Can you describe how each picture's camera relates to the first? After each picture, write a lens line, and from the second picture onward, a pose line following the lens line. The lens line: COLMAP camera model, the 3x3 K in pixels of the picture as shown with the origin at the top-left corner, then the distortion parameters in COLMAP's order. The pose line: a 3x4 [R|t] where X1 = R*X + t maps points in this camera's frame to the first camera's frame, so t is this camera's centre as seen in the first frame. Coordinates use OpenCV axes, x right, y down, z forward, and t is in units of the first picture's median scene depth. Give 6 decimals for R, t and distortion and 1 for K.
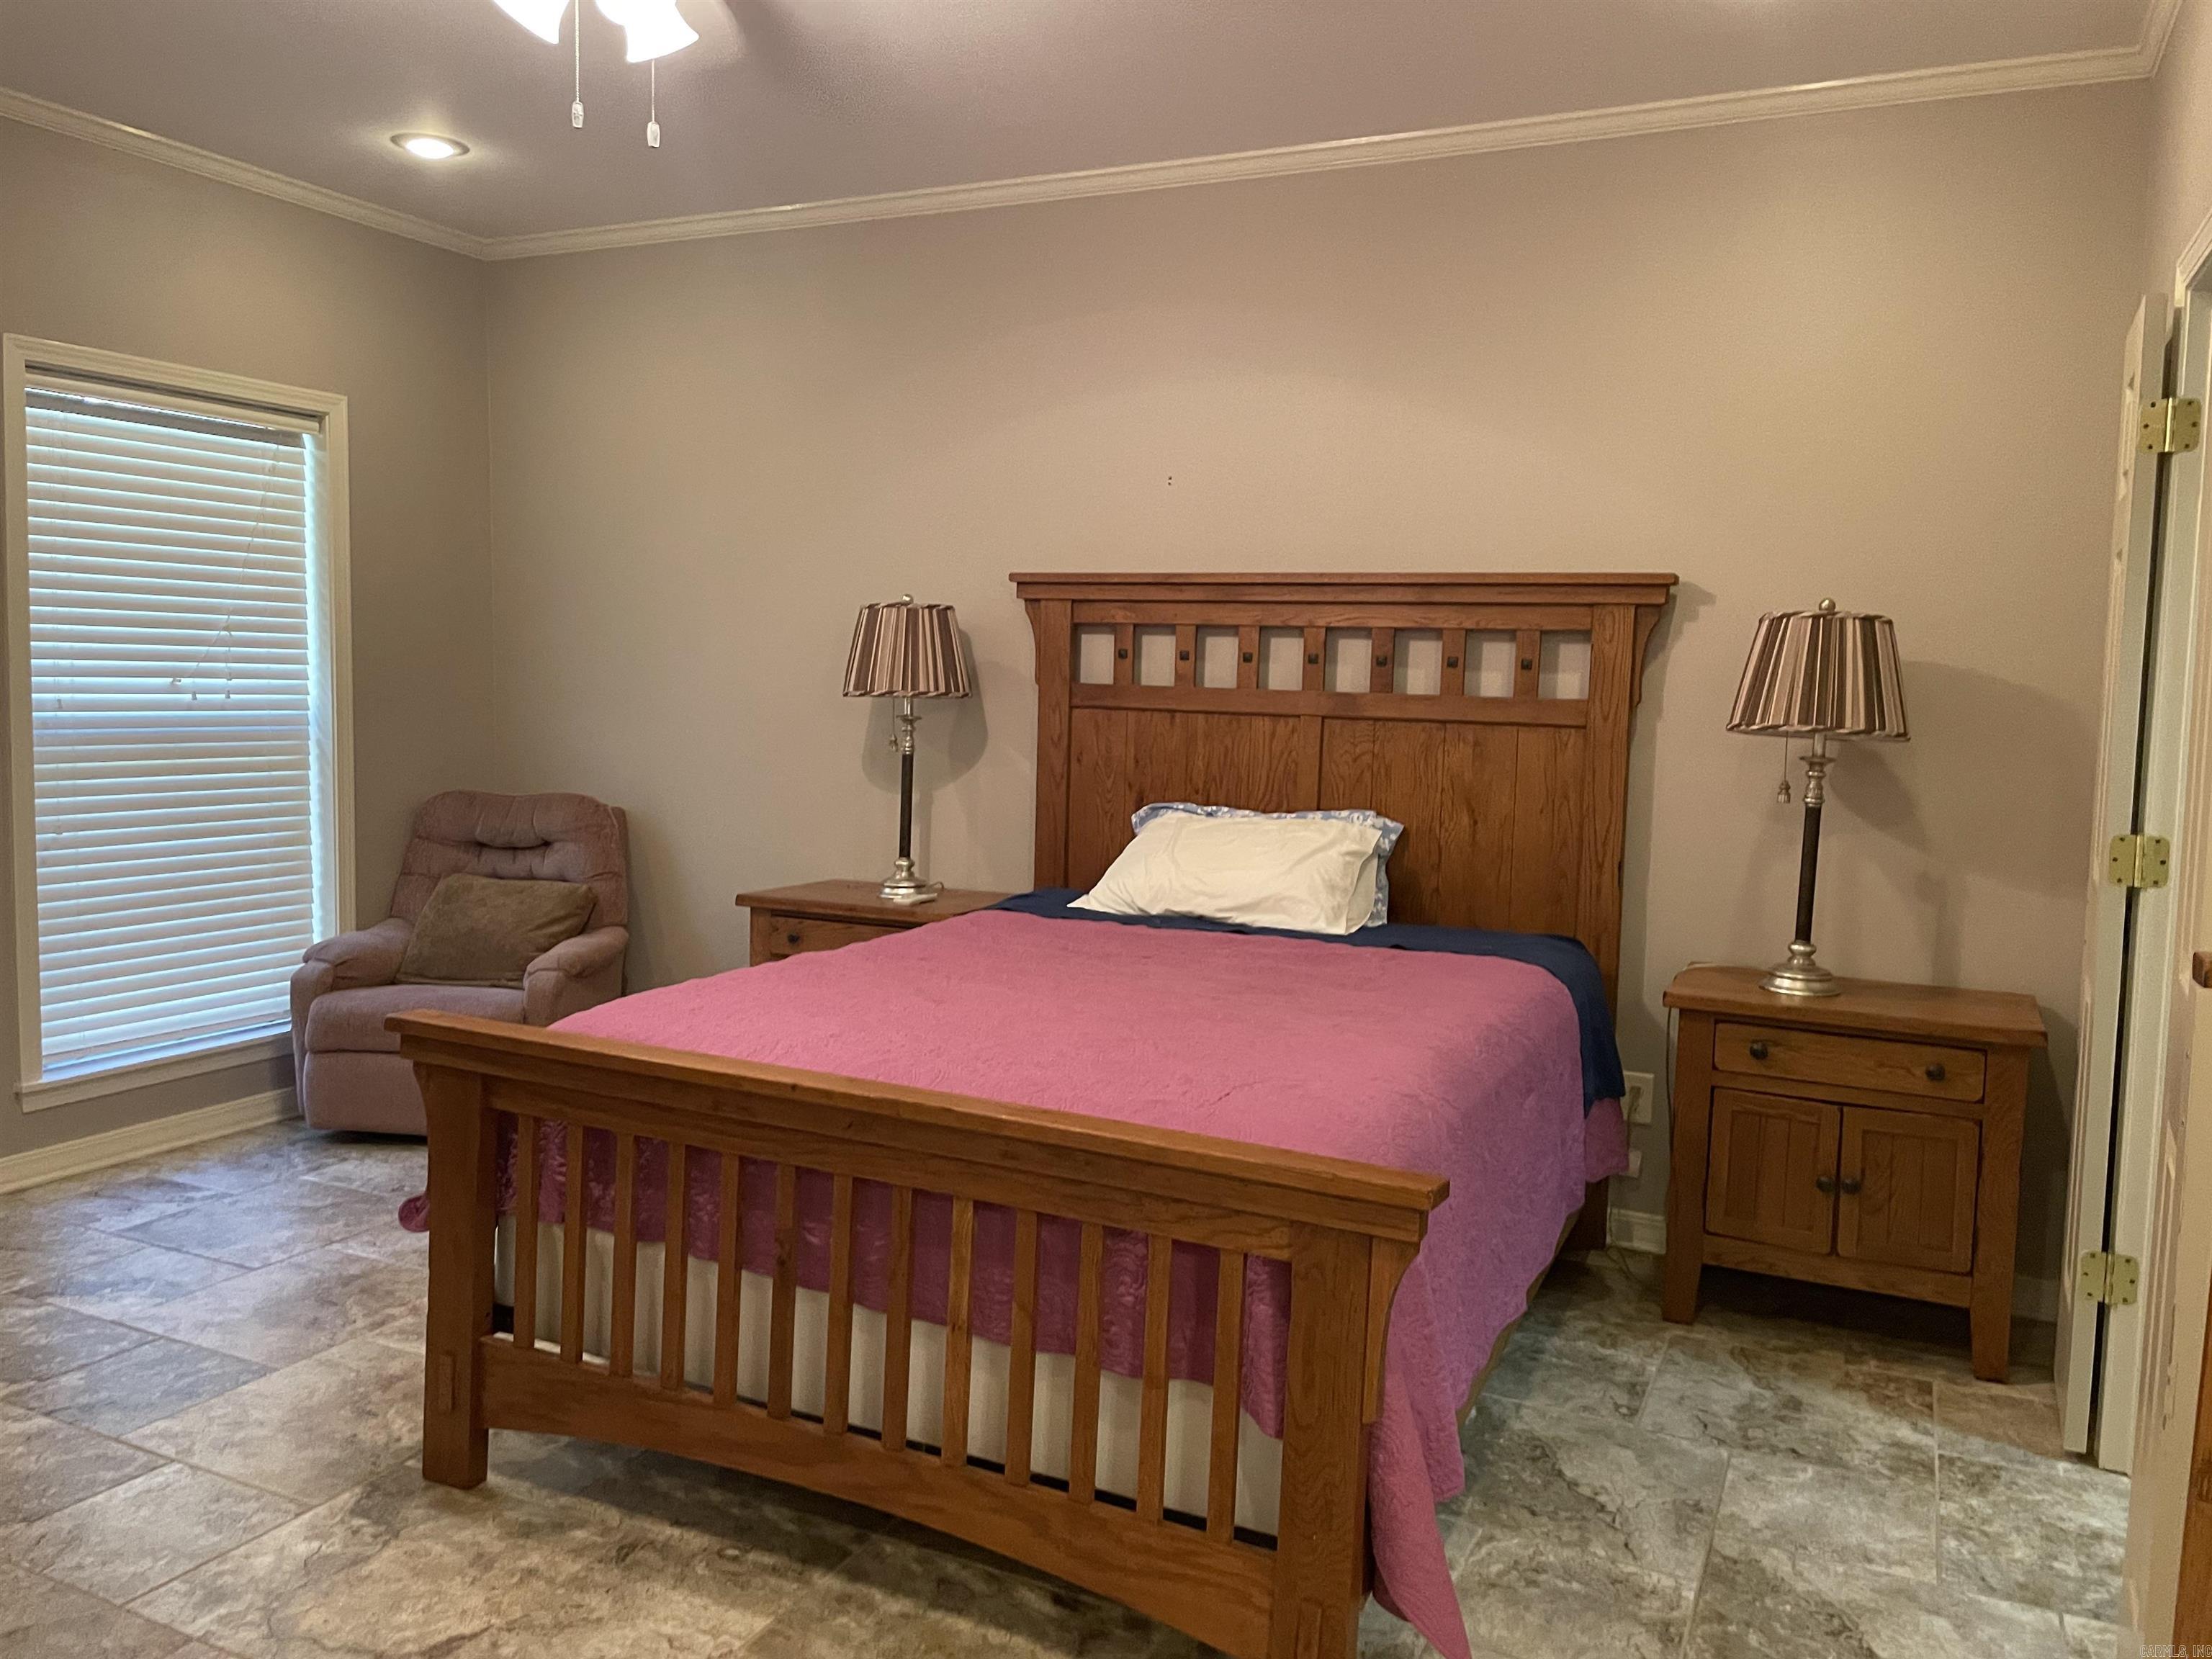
lens RADIAL K [[1665.5, 0, 1120.5], [0, 1665.5, 816.9], [0, 0, 1]] dist [0.078604, -0.093640]
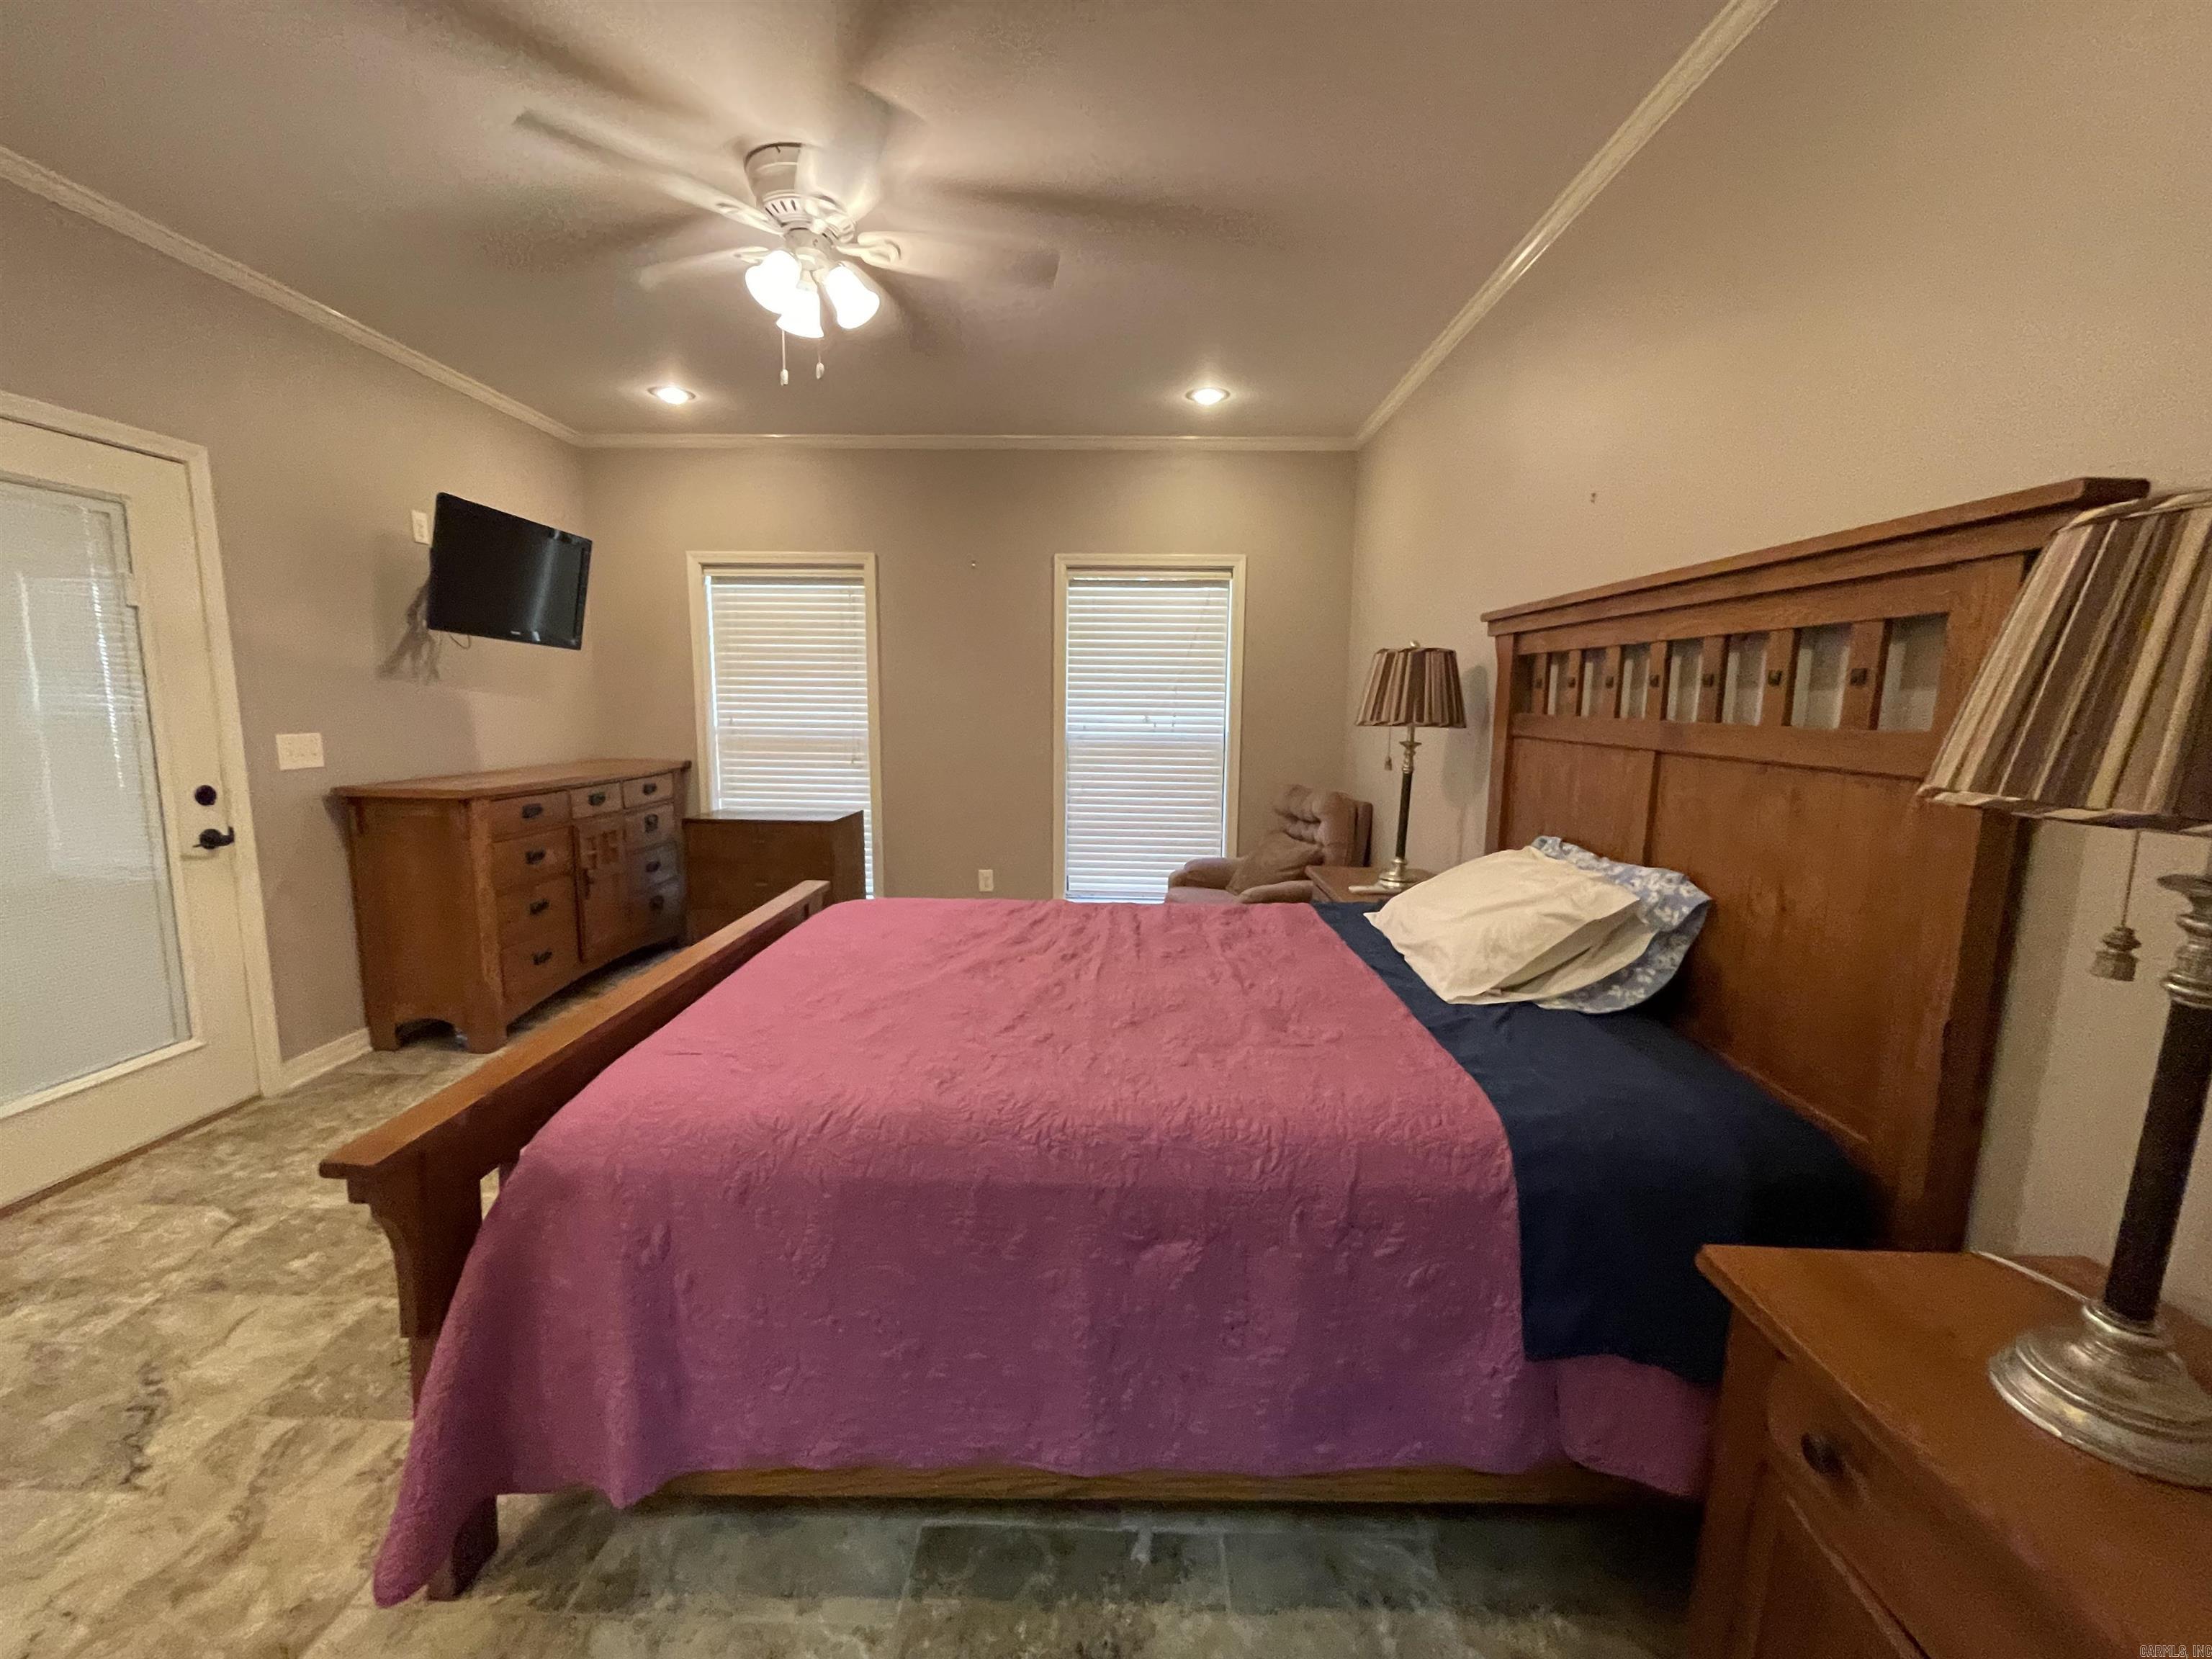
lens RADIAL K [[903.4, 0, 1118.3], [0, 903.4, 817.3], [0, 0, 1]] dist [-0.000956, 0.000431]
pose [[0.408567, 0.095842, -0.907682, 0.421605], [-0.077270, 0.994533, 0.070232, -0.038868], [0.909452, 0.041443, 0.413739, 0.580941]]
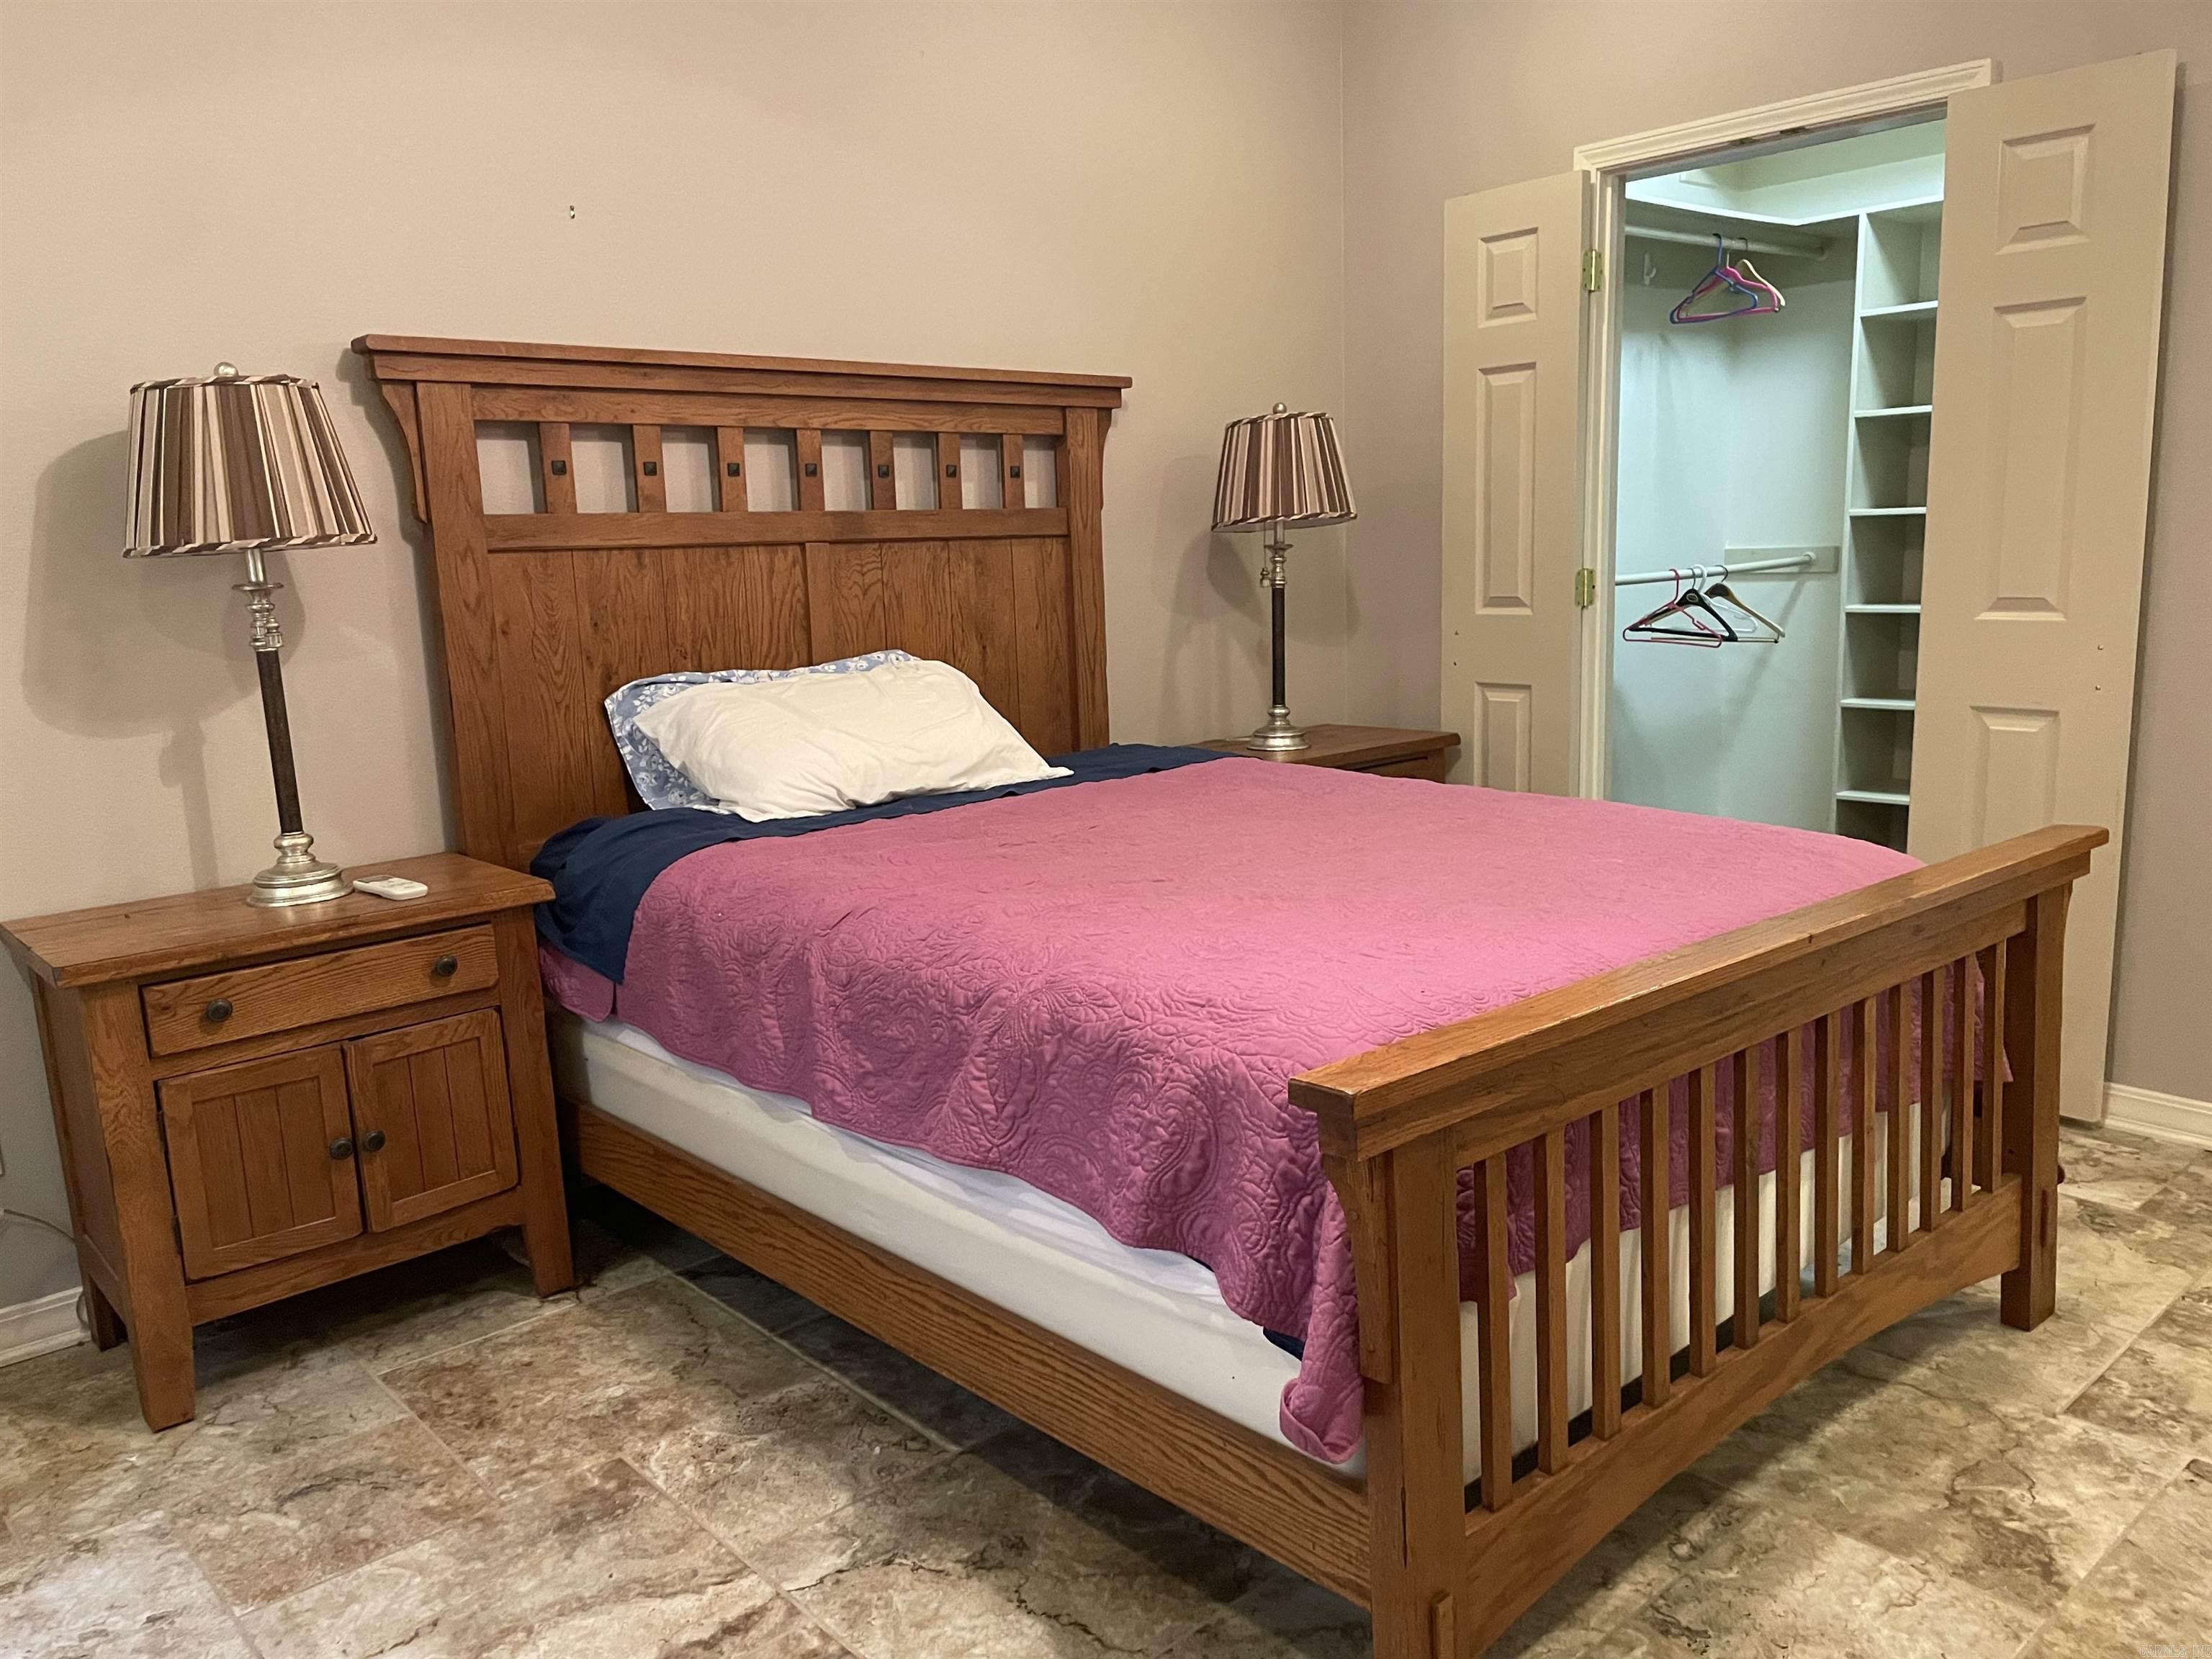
lens RADIAL K [[1665.5, 0, 1114.2], [0, 1665.5, 850.3], [0, 0, 1]] dist [0.078604, -0.093640]
pose [[0.383063, -0.213002, 0.898829, -0.600874], [0.124168, 0.976093, 0.178394, -0.041895], [-0.915339, 0.043270, 0.400353, 0.552865]]
